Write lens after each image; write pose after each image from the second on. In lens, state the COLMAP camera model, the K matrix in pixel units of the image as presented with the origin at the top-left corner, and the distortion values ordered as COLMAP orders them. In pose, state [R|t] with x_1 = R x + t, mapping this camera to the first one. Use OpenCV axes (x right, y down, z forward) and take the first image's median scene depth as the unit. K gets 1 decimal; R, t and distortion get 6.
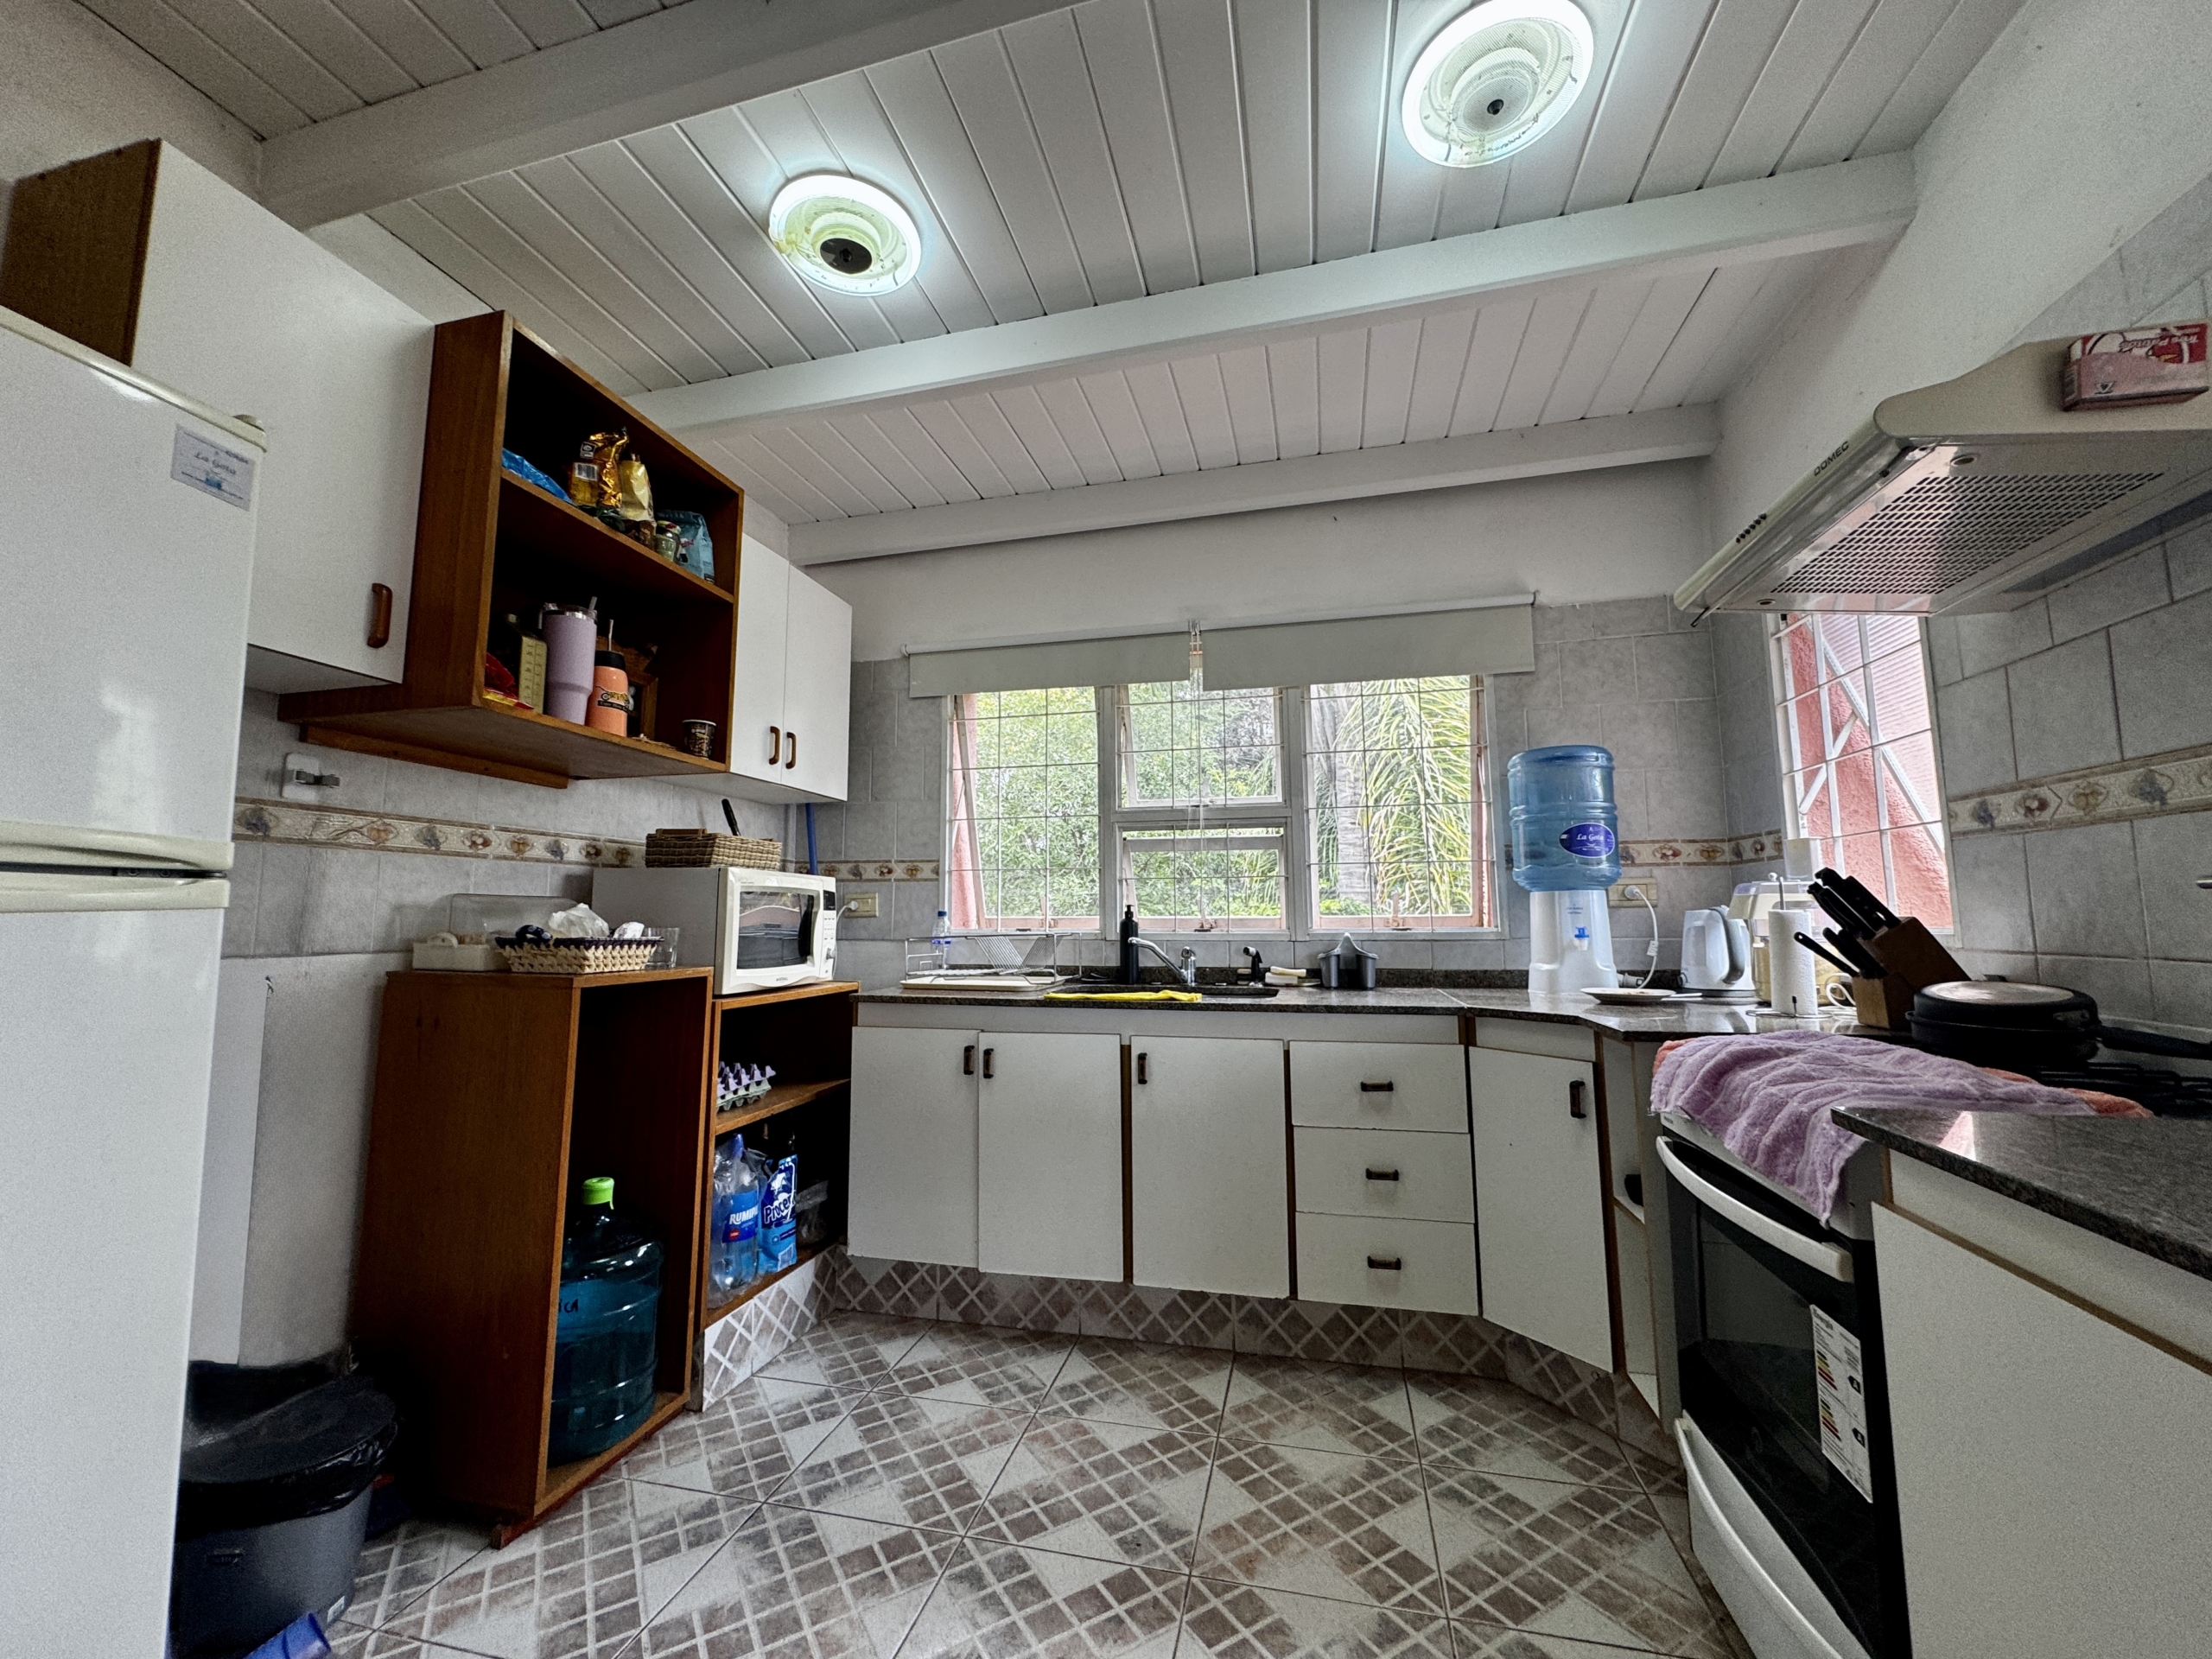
lens RADIAL K [[879.5, 0, 1104.0], [0, 879.5, 827.1], [0, 0, 1]] dist [-0.003214, 0.000732]
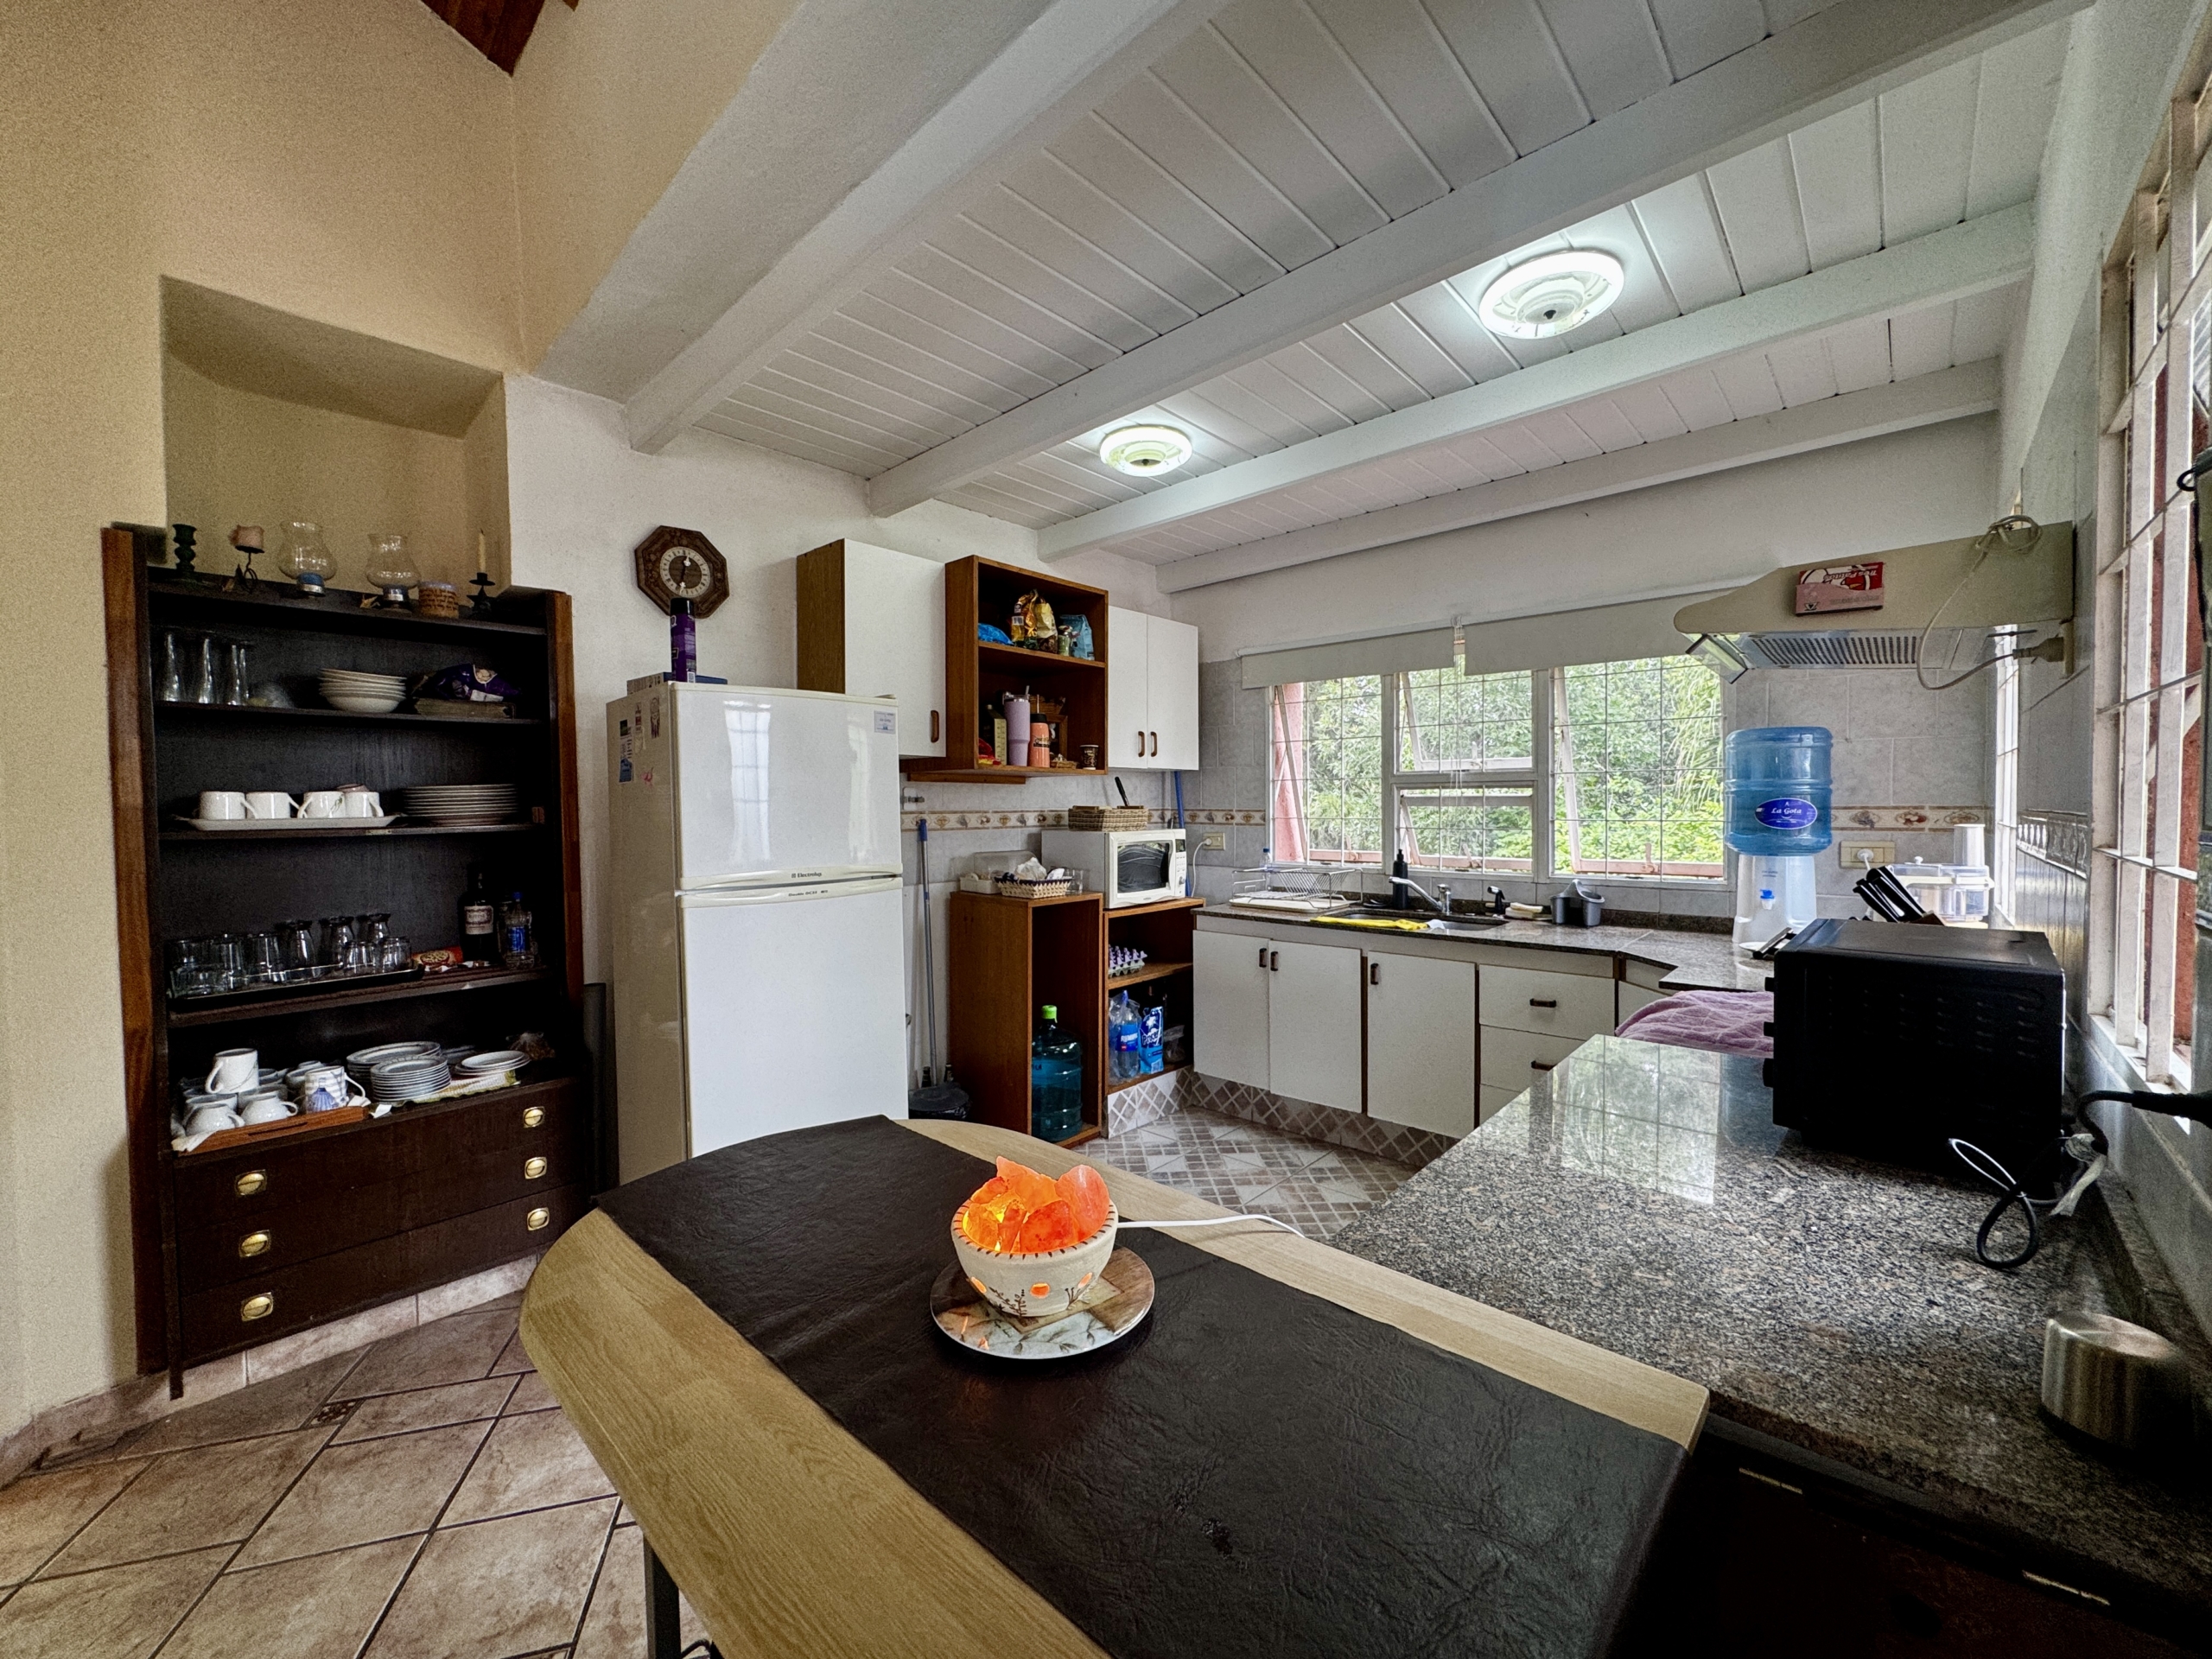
lens RADIAL K [[879.5, 0, 1104.0], [0, 879.5, 827.1], [0, 0, 1]] dist [-0.003214, 0.000732]
pose [[0.877584, 0.010731, -0.479303, 0.336065], [0.054000, 0.991175, 0.121064, -0.156811], [0.476372, -0.132127, 0.869259, -0.415184]]
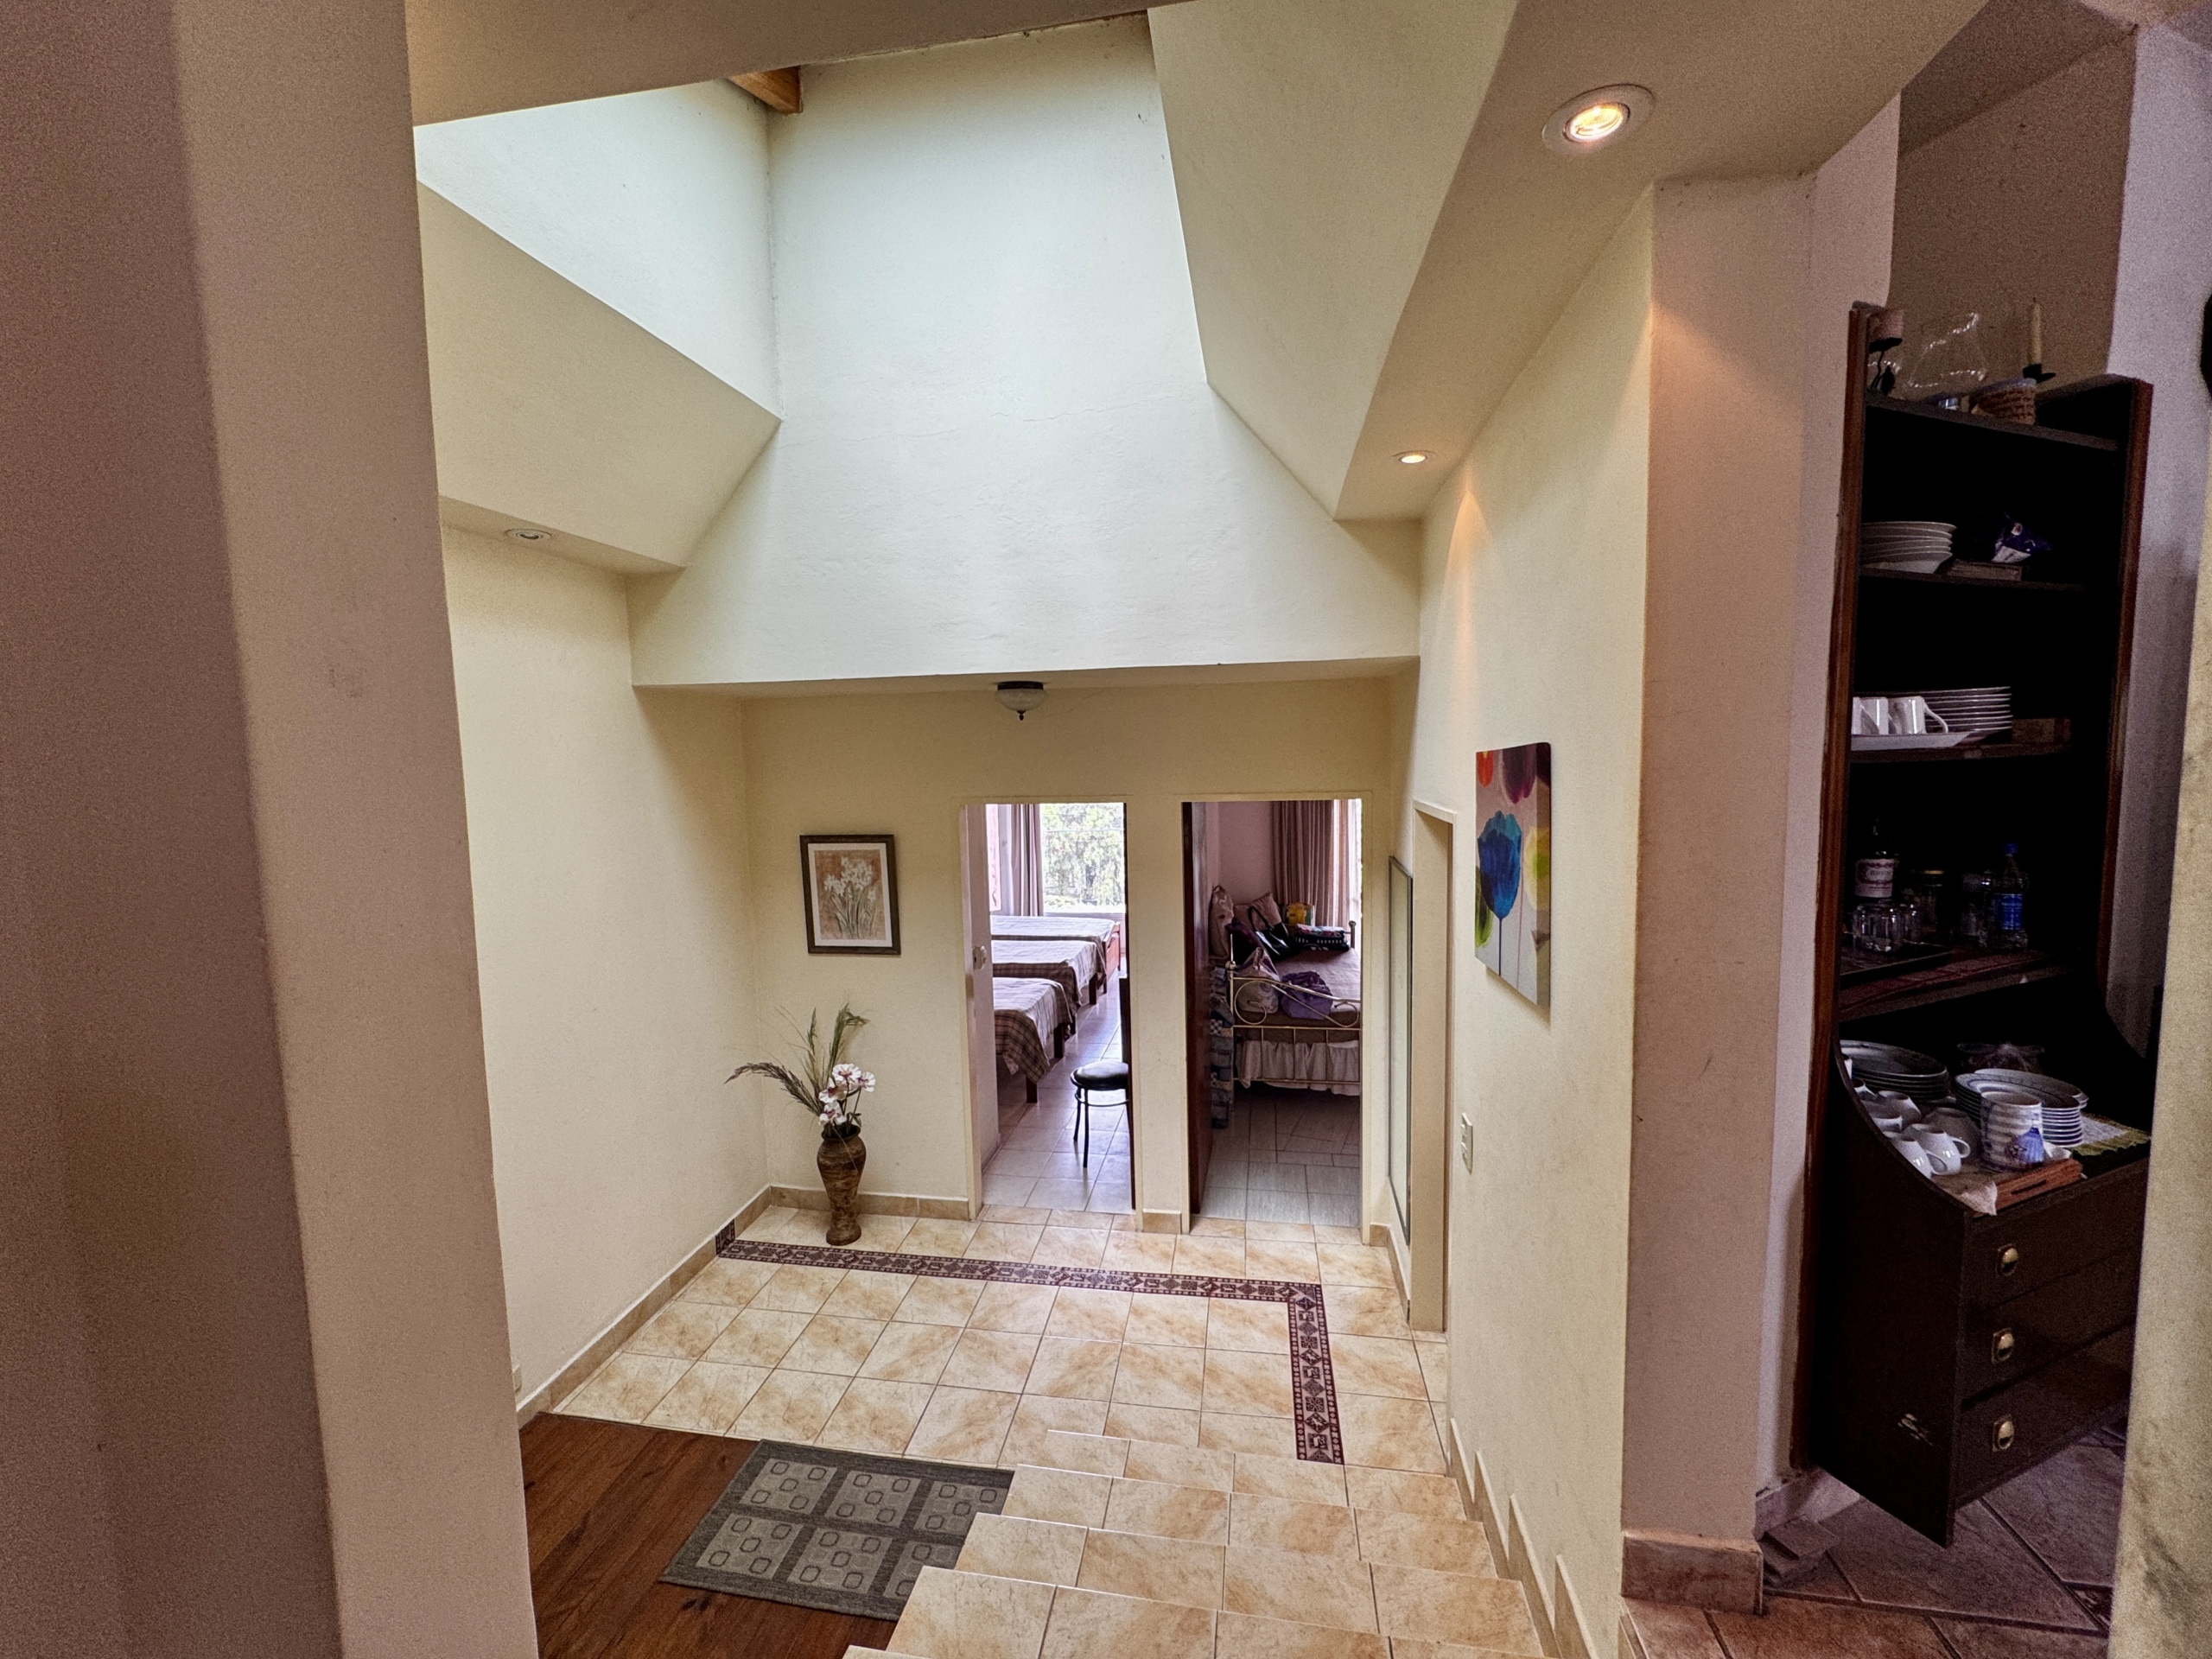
lens RADIAL K [[879.5, 0, 1104.0], [0, 879.5, 827.1], [0, 0, 1]] dist [-0.003214, 0.000732]
pose [[0.574007, 0.064160, -0.816333, -0.692314], [0.106238, 0.982665, 0.151934, -0.195599], [0.811930, -0.173936, 0.557240, -0.885572]]
